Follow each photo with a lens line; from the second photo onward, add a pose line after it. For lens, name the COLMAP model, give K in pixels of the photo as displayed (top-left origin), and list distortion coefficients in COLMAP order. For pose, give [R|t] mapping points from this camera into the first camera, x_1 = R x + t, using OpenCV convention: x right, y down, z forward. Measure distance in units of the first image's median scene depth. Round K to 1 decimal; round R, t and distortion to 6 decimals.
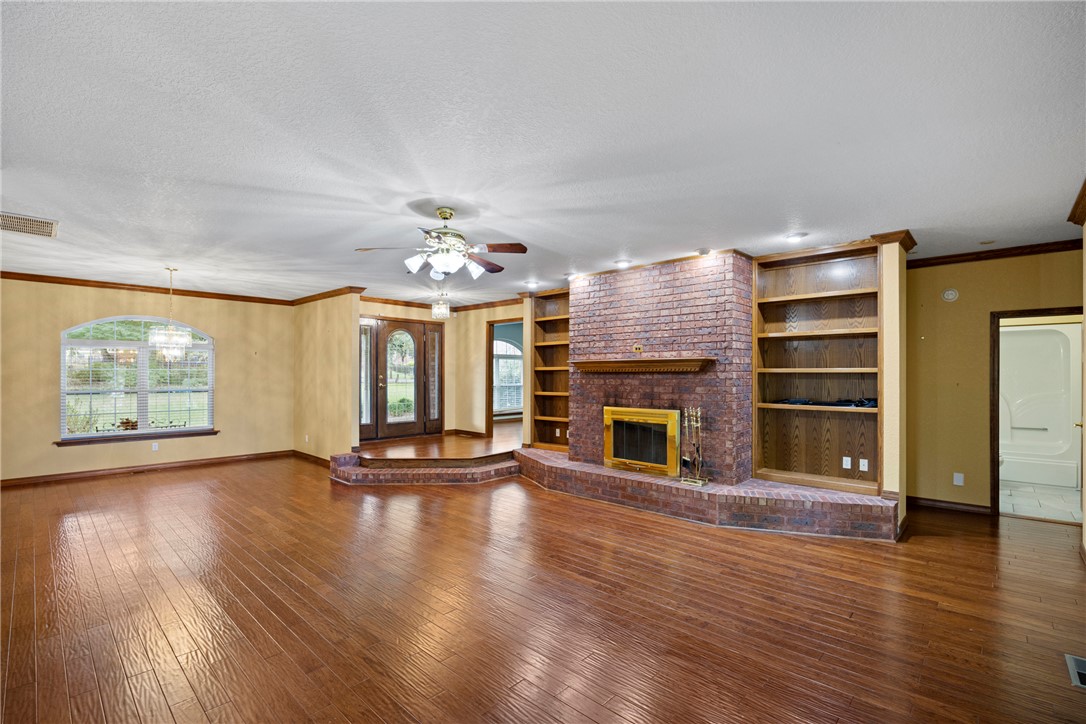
lens RADIAL K [[495.8, 0, 552.1], [0, 495.8, 371.7], [0, 0, 1]] dist [0.001084, 0.002431]
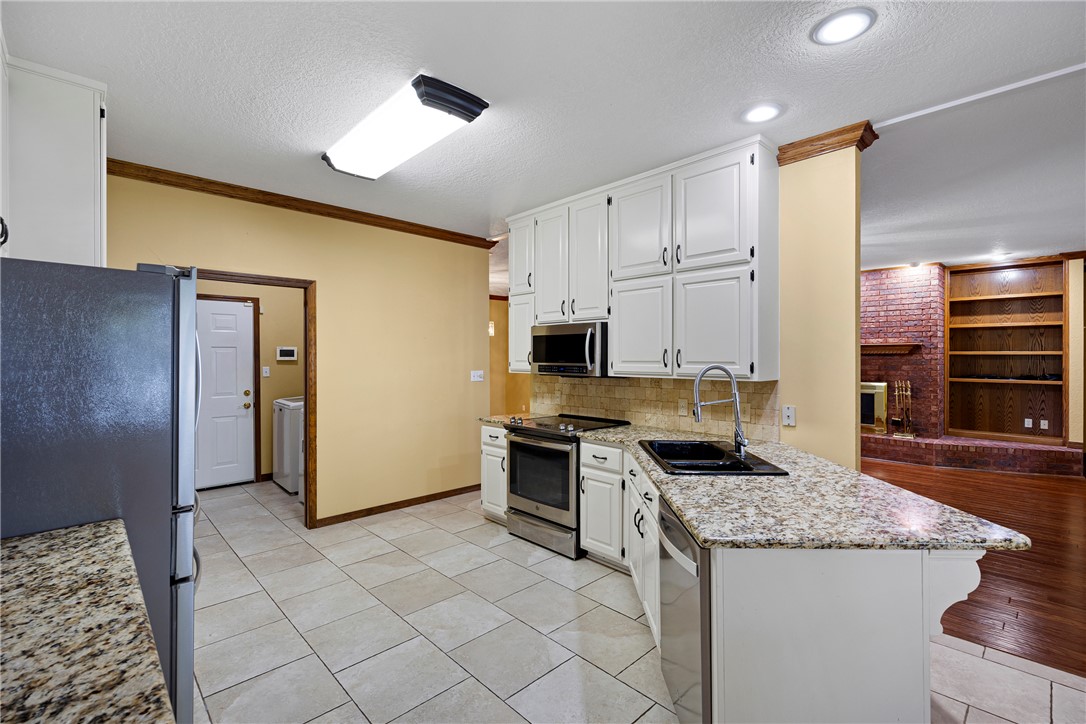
lens RADIAL K [[495.8, 0, 537.8], [0, 495.8, 356.4], [0, 0, 1]] dist [0.001084, 0.002431]
pose [[0.997410, 0.000669, -0.071921, -0.587232], [-0.000407, 0.999993, 0.003667, 0.002205], [0.071923, -0.003628, 0.997404, -0.394907]]
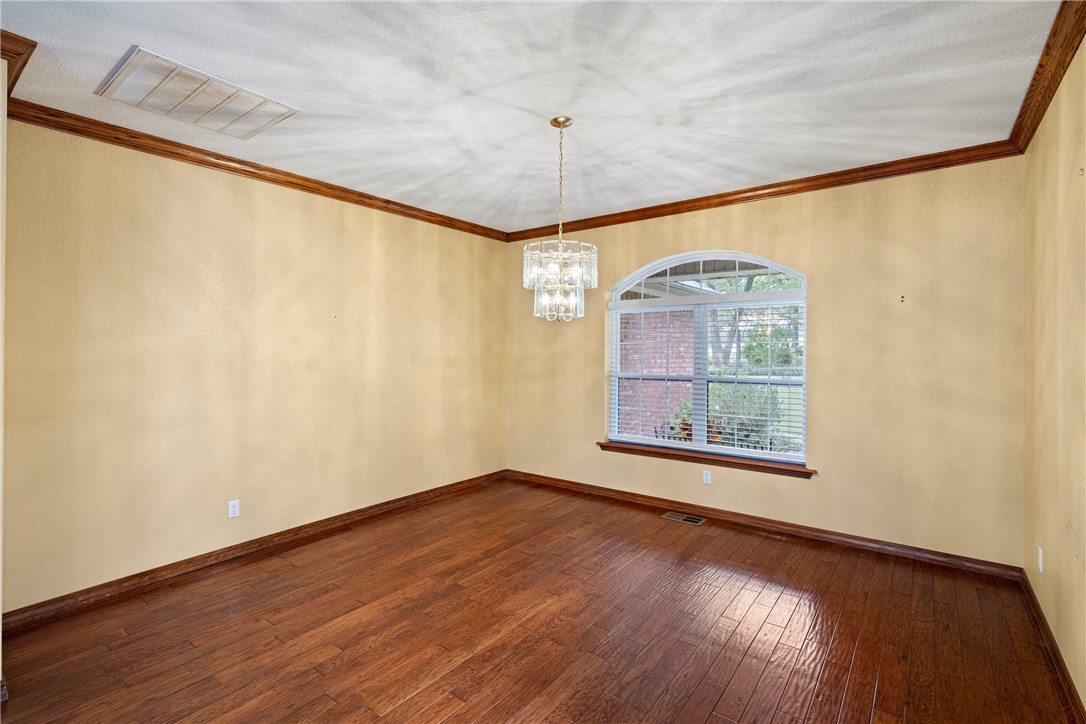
lens RADIAL K [[495.8, 0, 544.6], [0, 495.8, 352.1], [0, 0, 1]] dist [0.001084, 0.002431]
pose [[0.090074, -0.001748, -0.995934, -0.338801], [0.002501, 0.999996, -0.001529, 0.010291], [0.995932, -0.002353, 0.090078, 1.050941]]
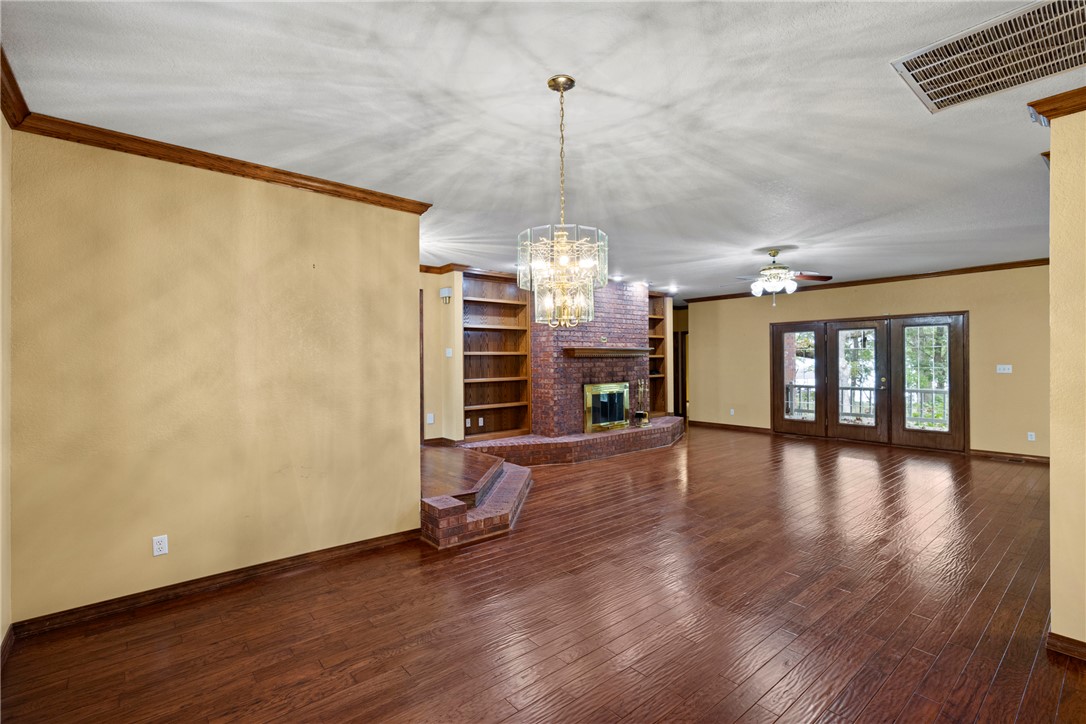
lens RADIAL K [[495.8, 0, 554.8], [0, 495.8, 356.9], [0, 0, 1]] dist [0.001084, 0.002431]
pose [[0.111875, 0.001800, 0.993721, -1.297126], [0.000579, 0.999998, -0.001877, 0.003344], [-0.993722, 0.000785, 0.111873, 1.074911]]
